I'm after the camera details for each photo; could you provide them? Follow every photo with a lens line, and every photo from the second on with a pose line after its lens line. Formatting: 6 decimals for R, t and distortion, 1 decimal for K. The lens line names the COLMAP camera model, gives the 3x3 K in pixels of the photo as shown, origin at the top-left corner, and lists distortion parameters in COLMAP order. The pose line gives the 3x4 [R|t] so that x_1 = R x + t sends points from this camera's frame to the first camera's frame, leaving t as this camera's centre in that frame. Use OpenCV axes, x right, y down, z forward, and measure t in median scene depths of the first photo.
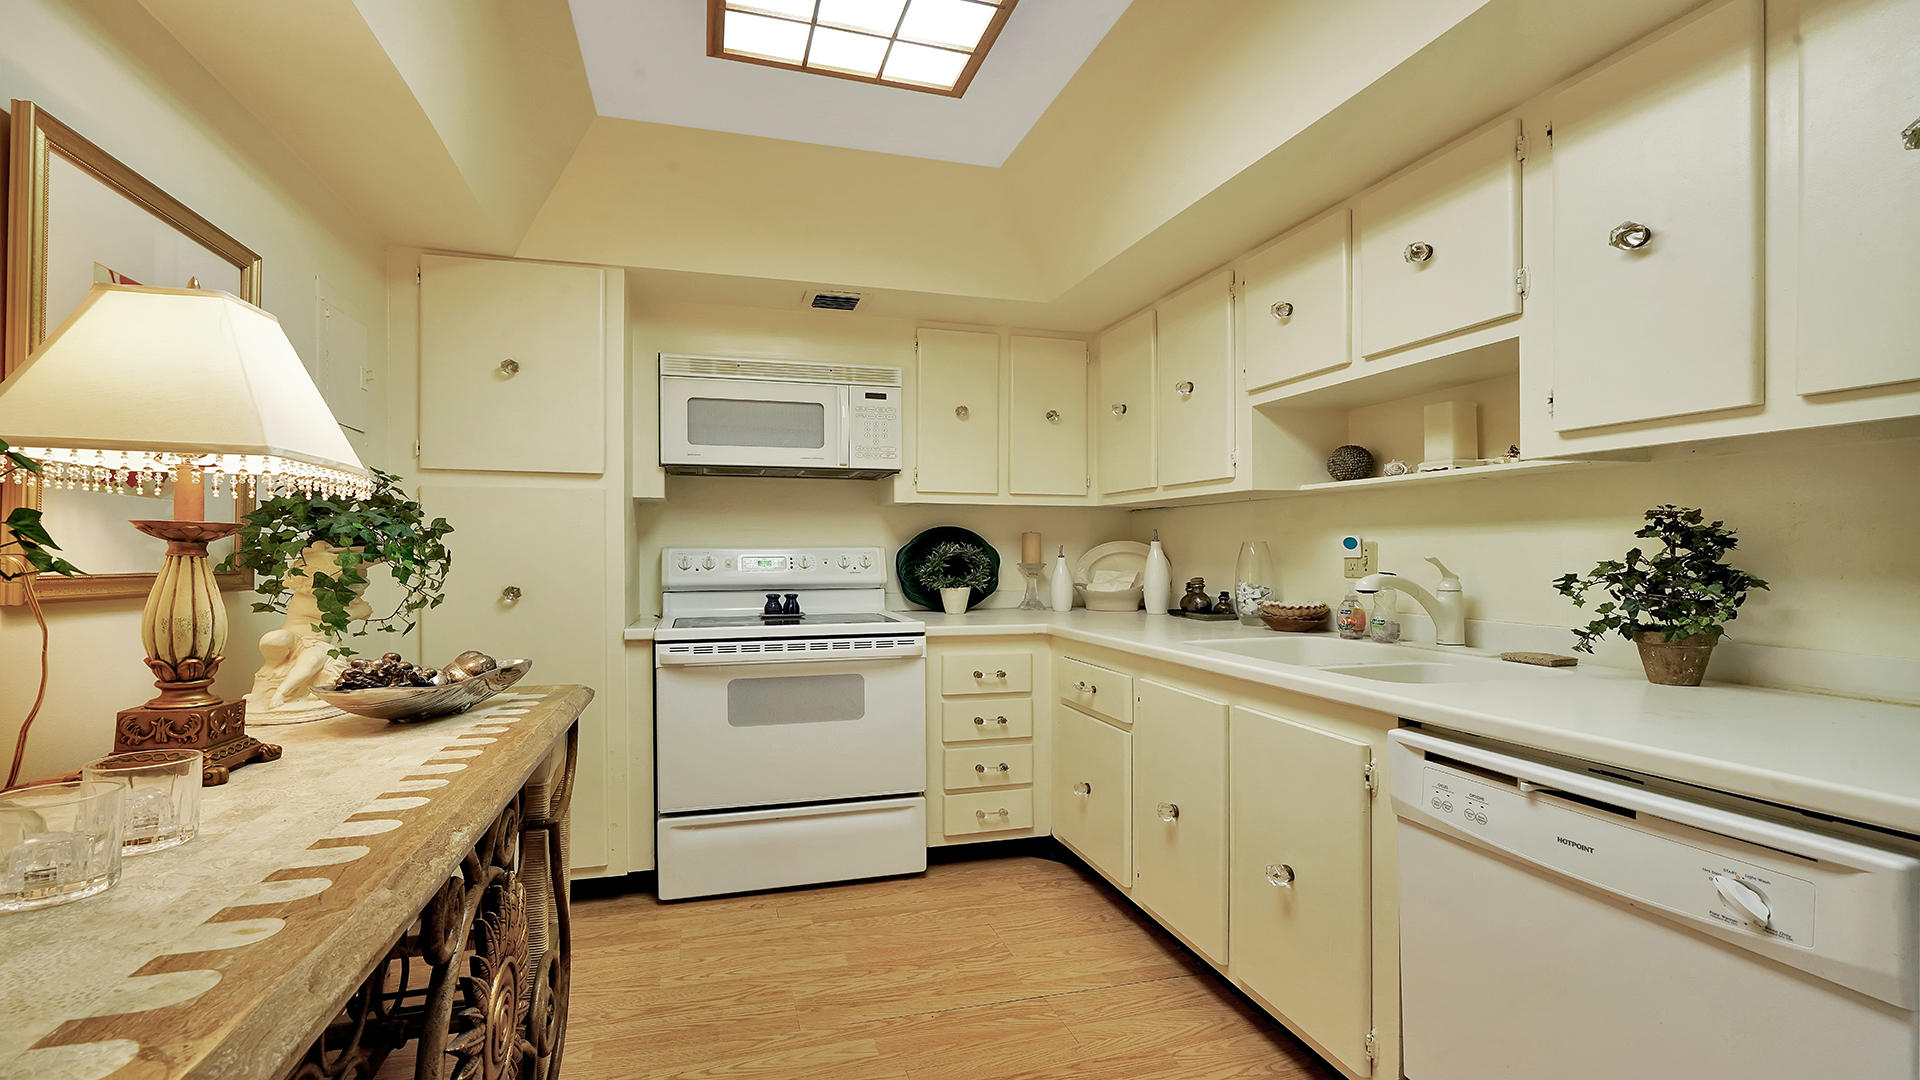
lens RADIAL K [[854.4, 0, 959.5], [0, 854.4, 535.4], [0, 0, 1]] dist [0.000294, 0.000782]
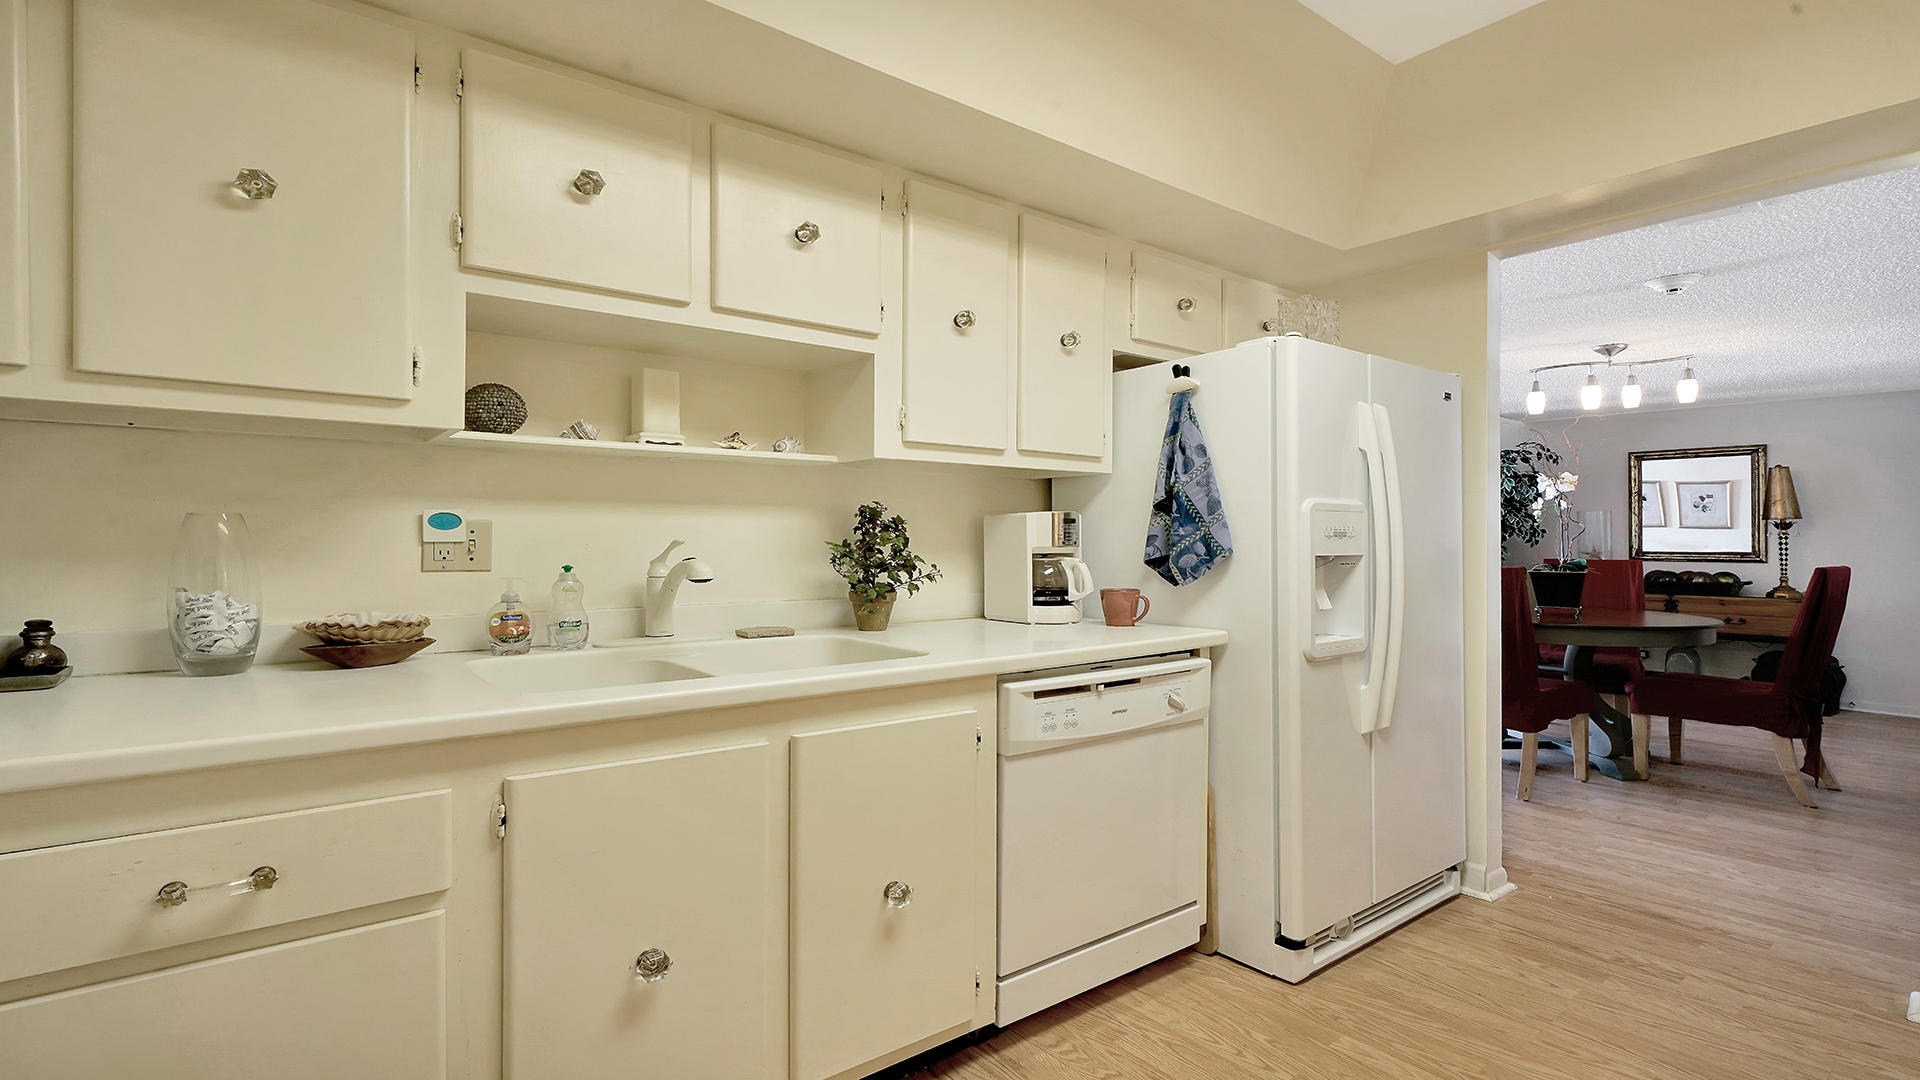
lens RADIAL K [[892.2, 0, 961.7], [0, 892.2, 529.4], [0, 0, 1]] dist [-0.000784, 0.000133]
pose [[-0.363785, 0.010728, 0.931421, -0.525170], [-0.019232, 0.999634, -0.019025, 0.031463], [-0.931284, -0.024834, -0.363446, 1.286975]]
